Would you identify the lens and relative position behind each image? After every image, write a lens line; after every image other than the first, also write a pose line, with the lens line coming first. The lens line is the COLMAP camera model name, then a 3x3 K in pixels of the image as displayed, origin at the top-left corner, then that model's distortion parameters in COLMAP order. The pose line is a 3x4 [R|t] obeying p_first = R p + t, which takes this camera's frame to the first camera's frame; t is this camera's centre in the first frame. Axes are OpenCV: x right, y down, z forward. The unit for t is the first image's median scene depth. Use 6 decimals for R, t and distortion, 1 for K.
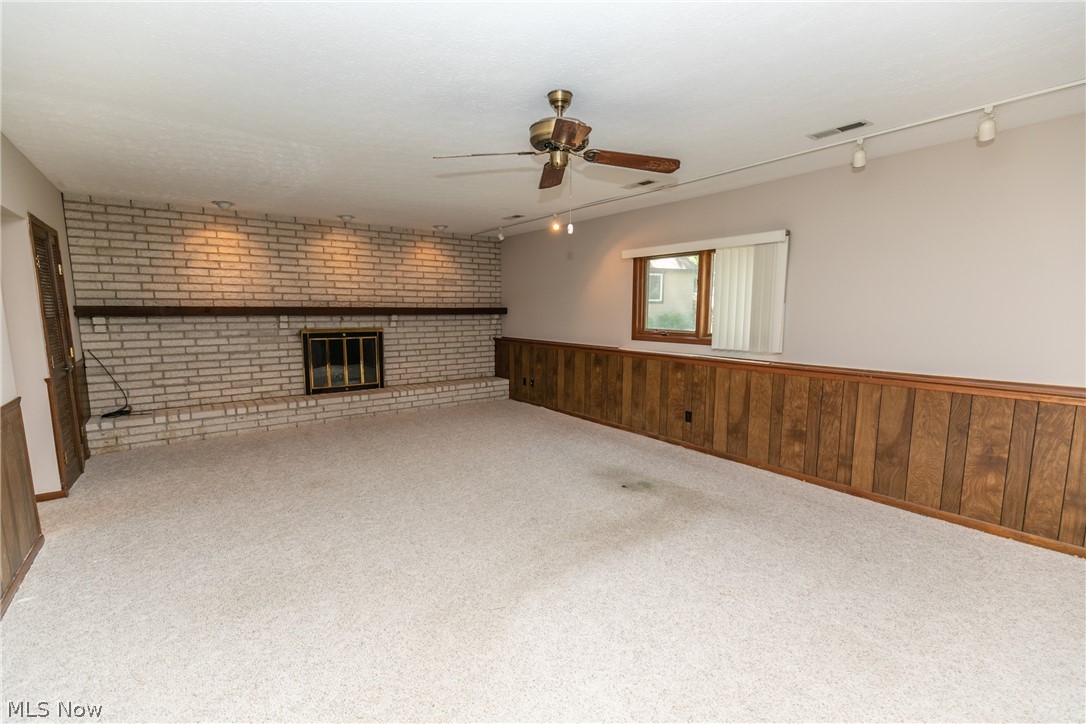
lens RADIAL K [[484.3, 0, 543.7], [0, 484.3, 368.2], [0, 0, 1]] dist [0.006536, -0.000746]
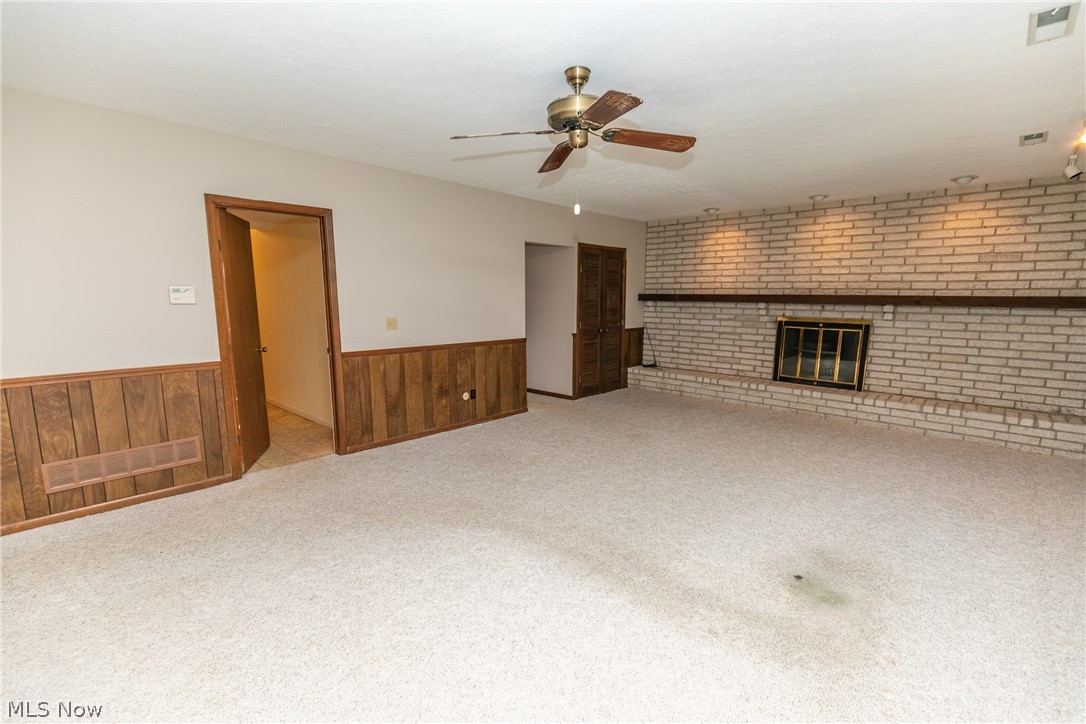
lens RADIAL K [[484.3, 0, 543.7], [0, 484.3, 368.2], [0, 0, 1]] dist [0.006536, -0.000746]
pose [[0.162719, 0.148392, -0.975450, 0.464106], [-0.128524, 0.983390, 0.128161, -0.042549], [0.978266, 0.104514, 0.179089, 0.358524]]
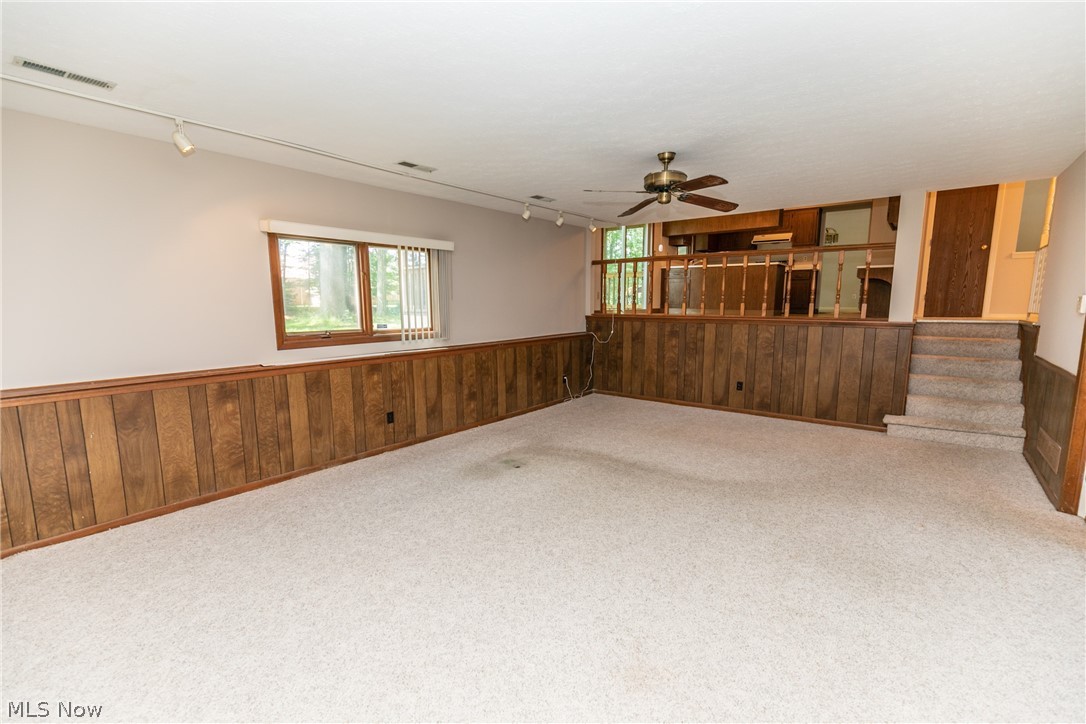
lens RADIAL K [[484.3, 0, 543.7], [0, 484.3, 368.2], [0, 0, 1]] dist [0.006536, -0.000746]
pose [[-0.257712, -0.131654, 0.957210, -0.581218], [0.125773, 0.977674, 0.168331, -0.100834], [-0.958001, 0.163773, -0.235400, 0.784082]]
